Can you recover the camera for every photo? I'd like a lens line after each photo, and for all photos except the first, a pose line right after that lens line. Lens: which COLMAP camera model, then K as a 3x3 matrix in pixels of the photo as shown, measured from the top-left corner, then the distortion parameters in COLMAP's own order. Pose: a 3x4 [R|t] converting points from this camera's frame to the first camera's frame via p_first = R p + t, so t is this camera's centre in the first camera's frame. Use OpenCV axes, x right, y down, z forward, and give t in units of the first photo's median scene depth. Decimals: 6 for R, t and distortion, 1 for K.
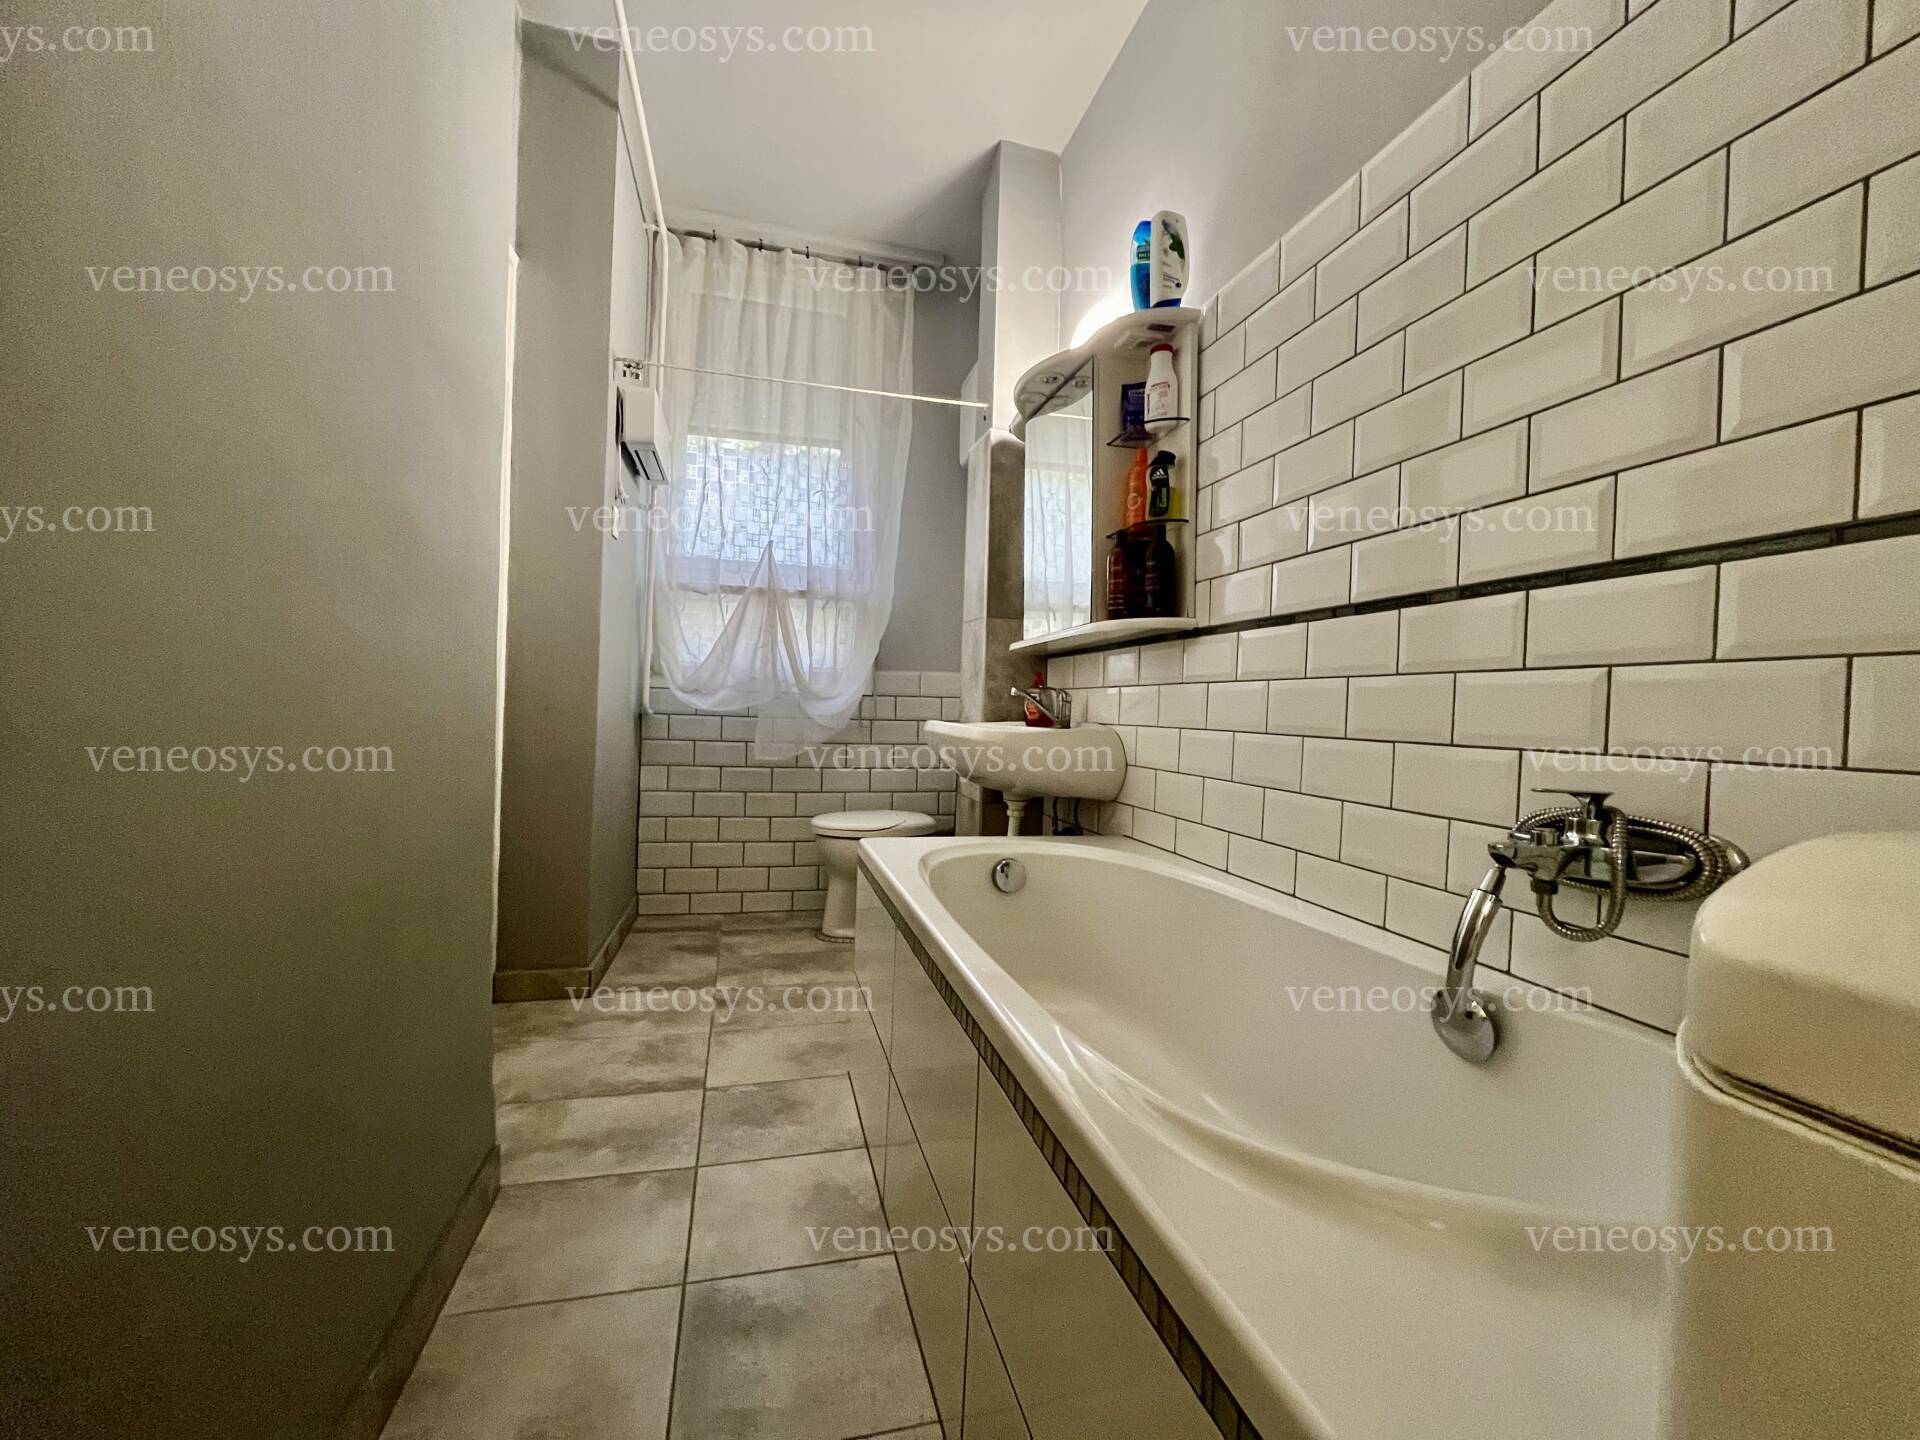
lens RADIAL K [[779.9, 0, 951.3], [0, 779.9, 724.2], [0, 0, 1]] dist [-0.001209, 0.000670]
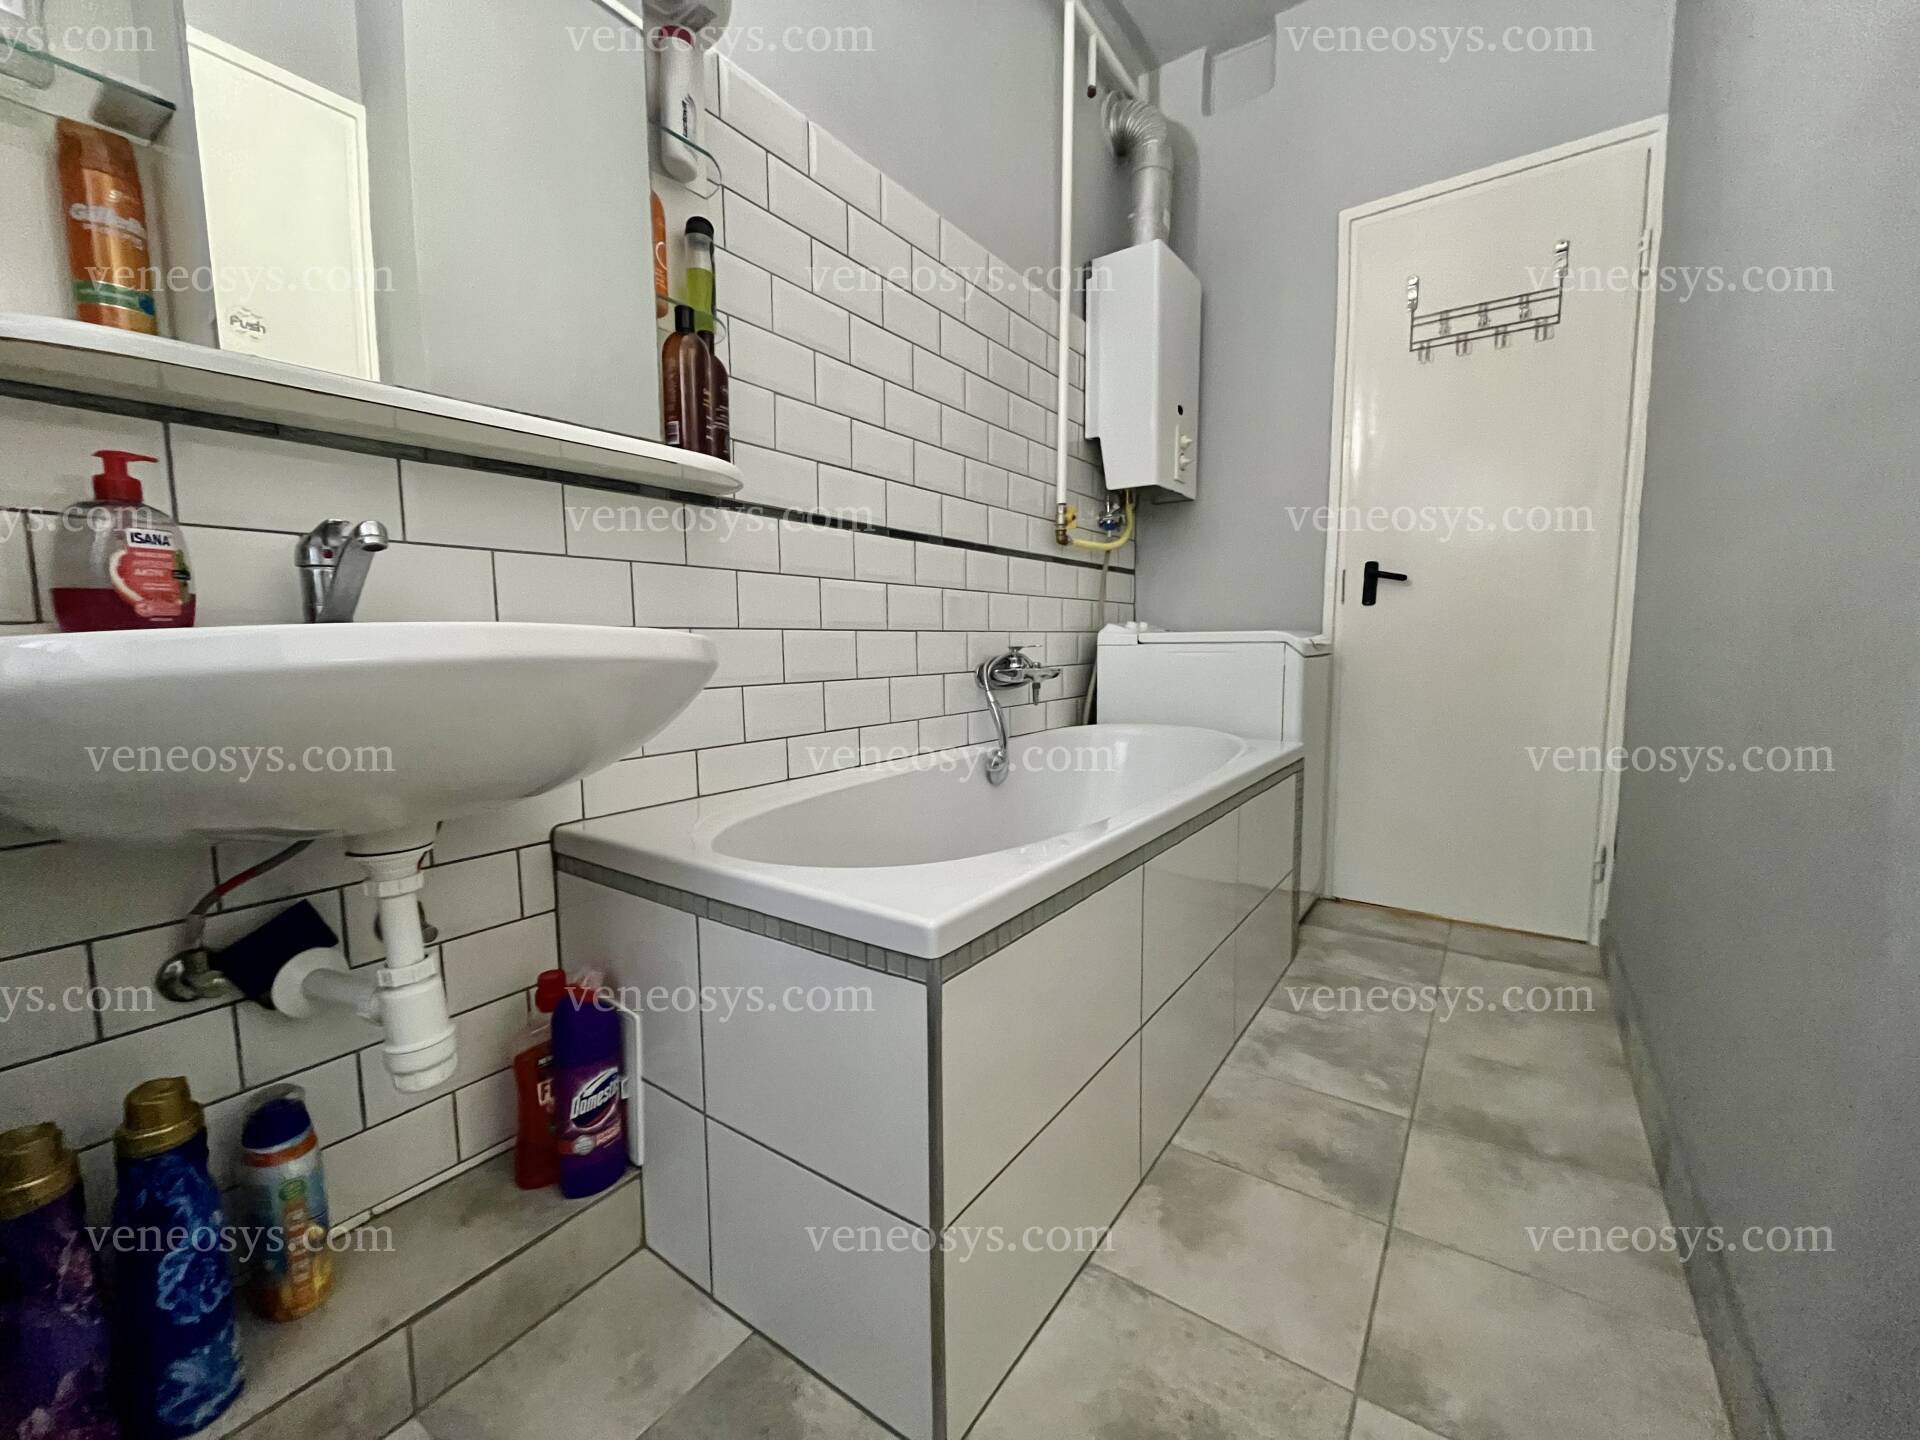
lens RADIAL K [[779.9, 0, 952.9], [0, 779.9, 724.1], [0, 0, 1]] dist [-0.001209, 0.000670]
pose [[-0.641407, -0.099443, 0.760729, -0.735442], [-0.000303, 0.991597, 0.129366, 0.002821], [-0.767201, 0.082745, -0.636047, 2.185053]]
